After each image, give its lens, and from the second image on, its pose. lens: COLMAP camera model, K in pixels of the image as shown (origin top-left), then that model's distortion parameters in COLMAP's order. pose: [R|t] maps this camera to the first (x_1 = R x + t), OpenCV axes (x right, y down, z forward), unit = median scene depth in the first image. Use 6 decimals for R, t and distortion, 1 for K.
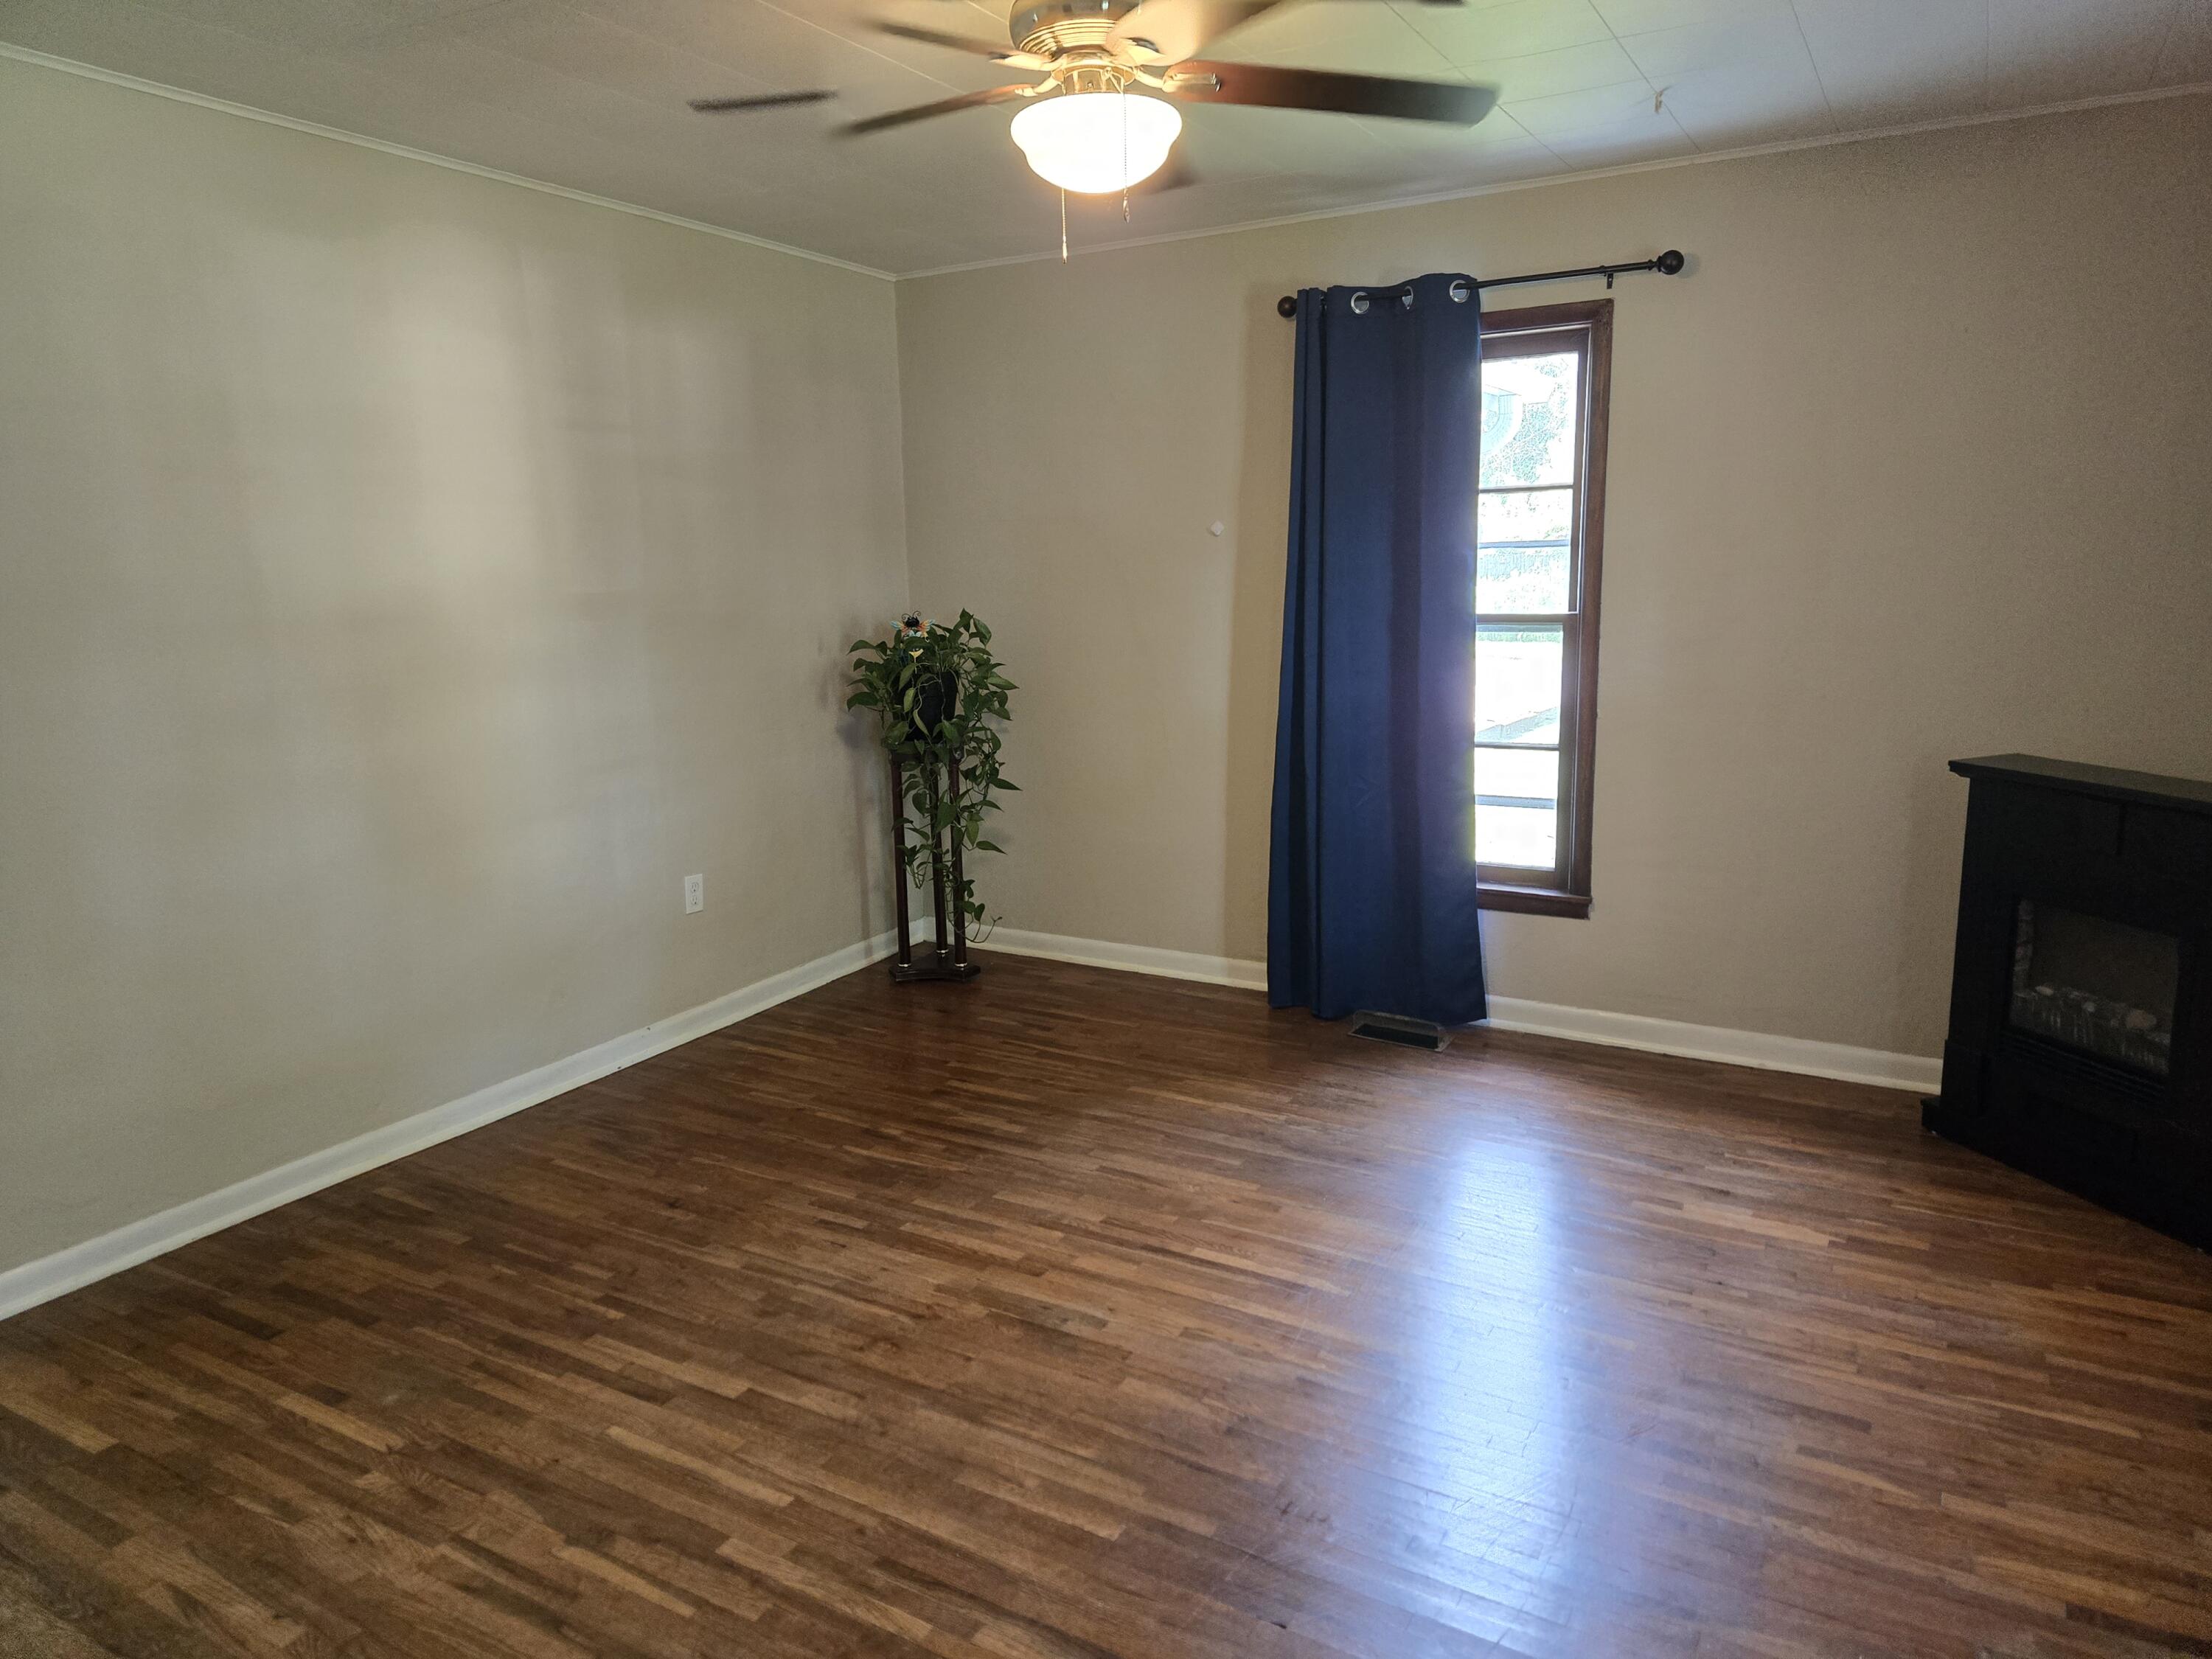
lens RADIAL K [[1473.7, 0, 1105.1], [0, 1473.7, 829.2], [0, 0, 1]] dist [0.054068, -0.031693]
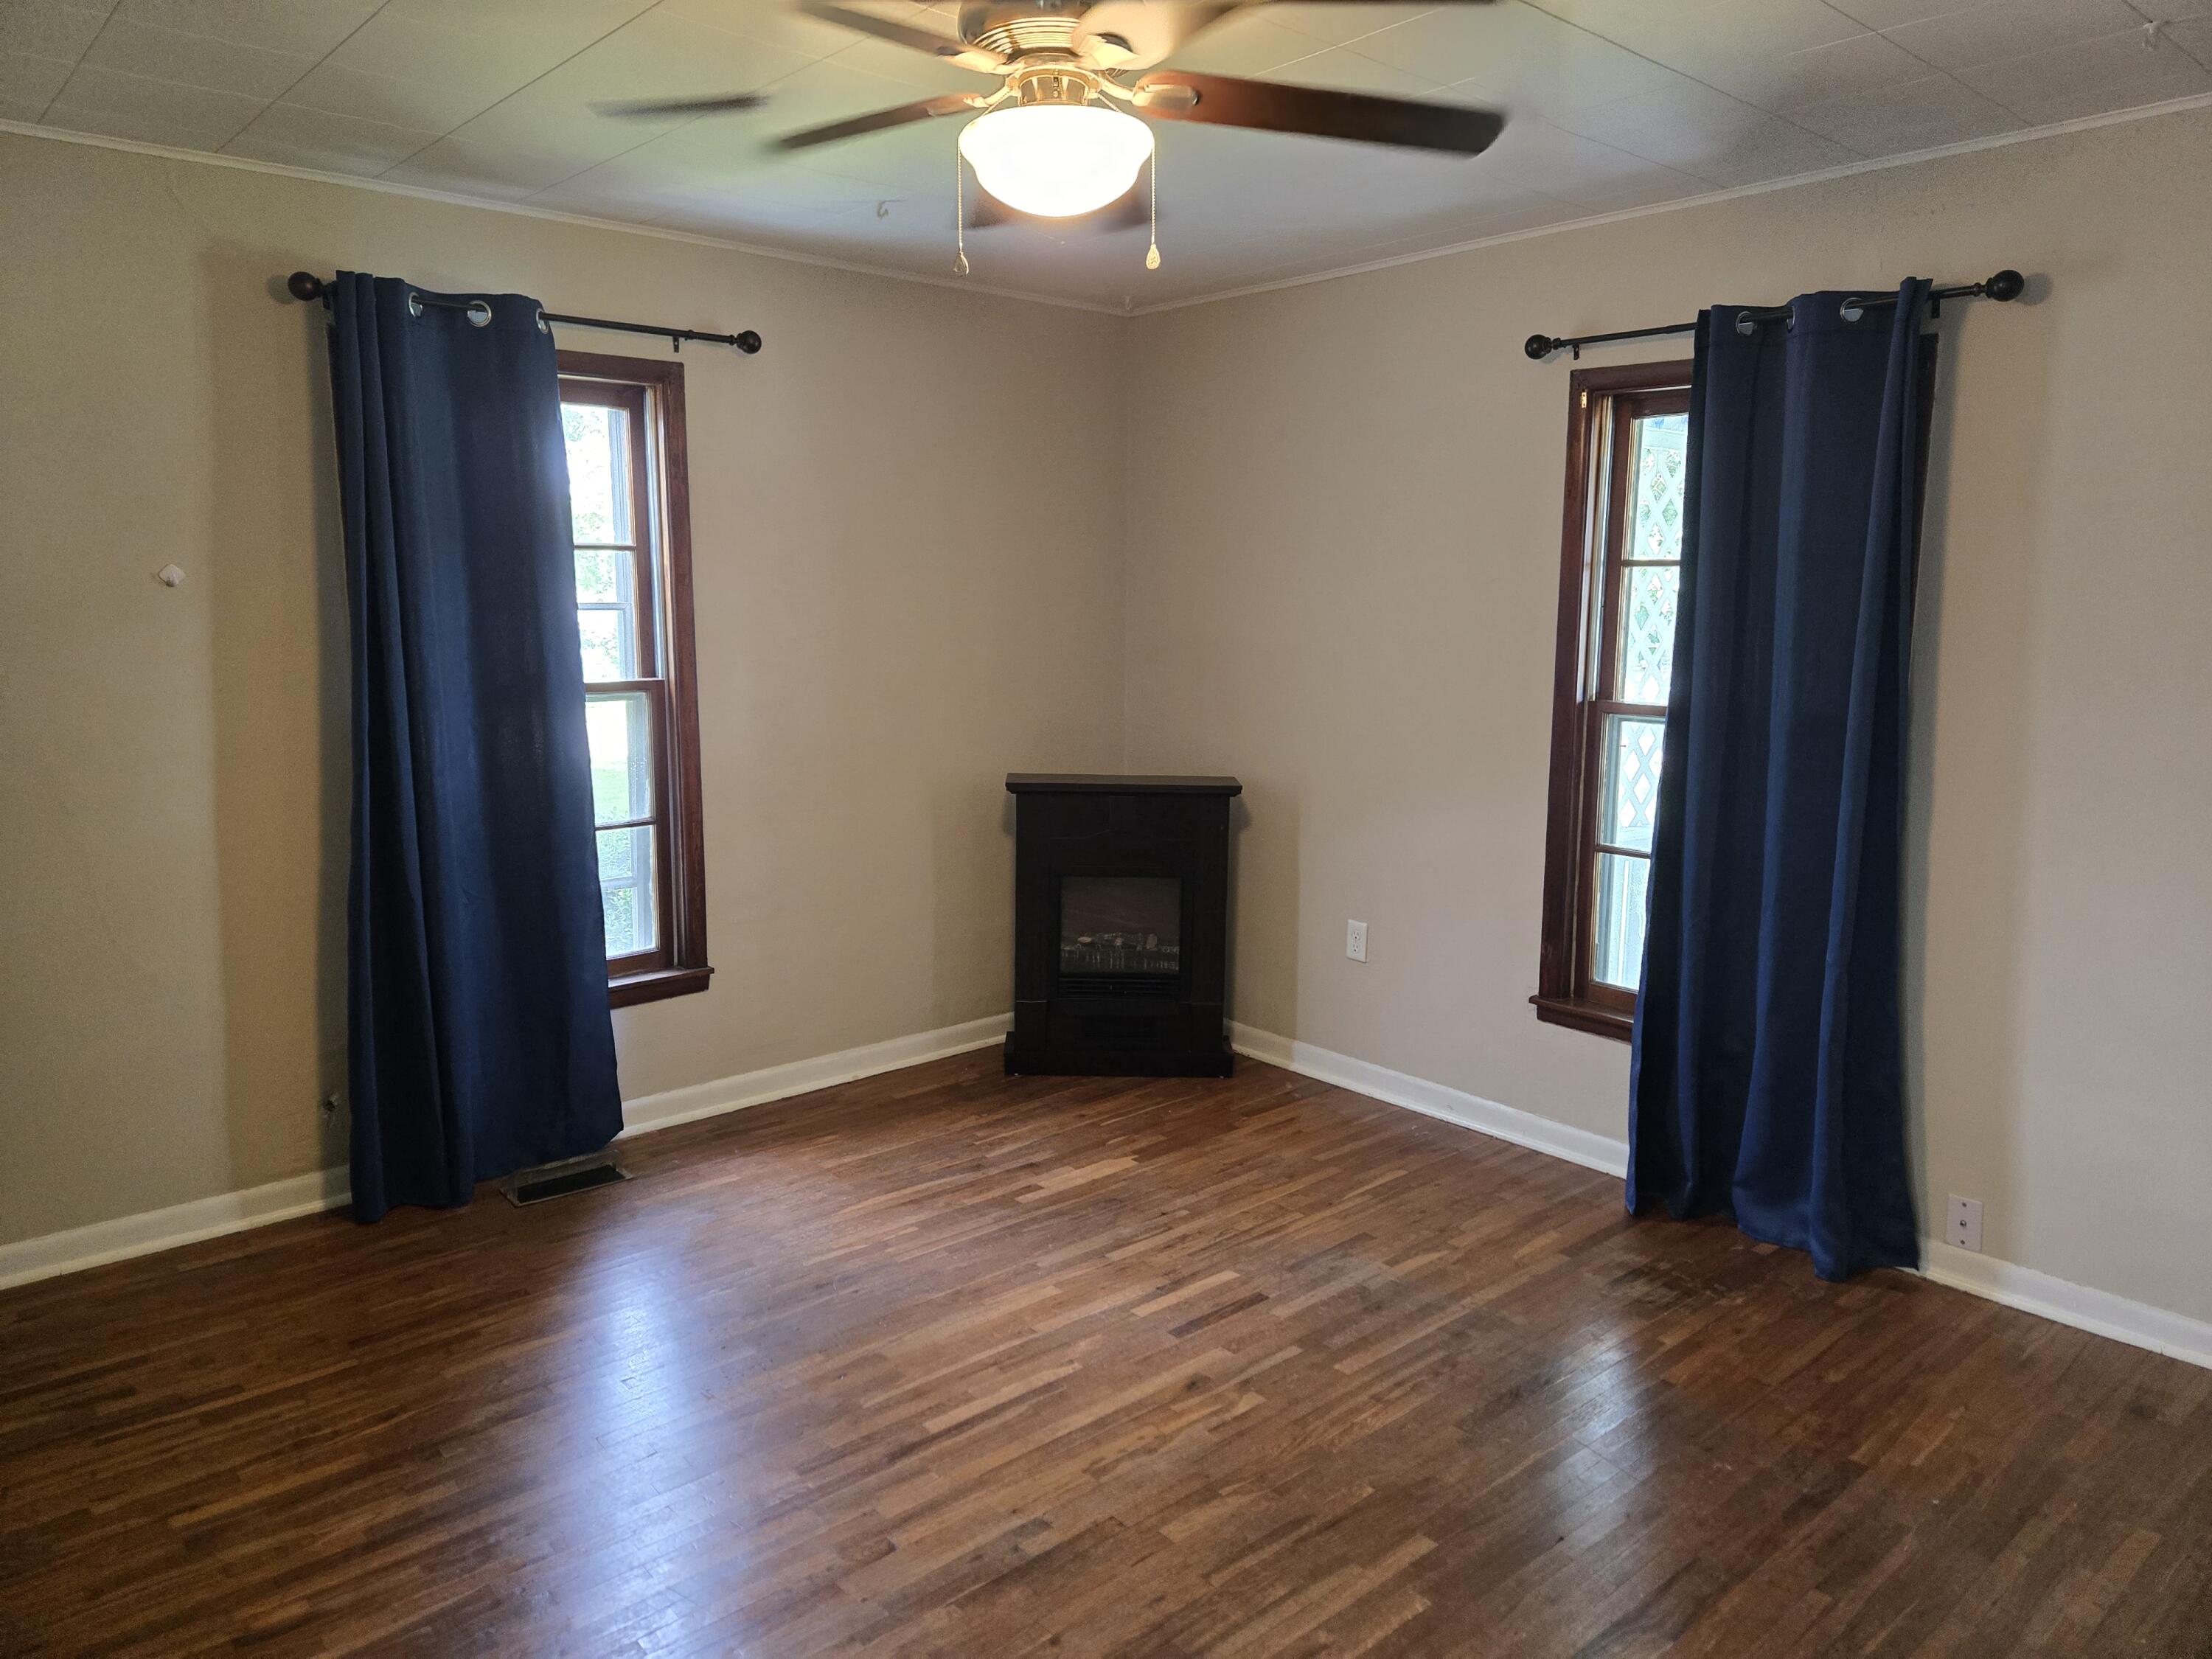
lens RADIAL K [[1489.7, 0, 1108.3], [0, 1489.7, 787.1], [0, 0, 1]] dist [0.098281, -0.093406]
pose [[0.315033, -0.107123, 0.943016, -0.568883], [0.165631, 0.984567, 0.056510, -0.092045], [-0.934516, 0.138390, 0.327915, 0.464027]]
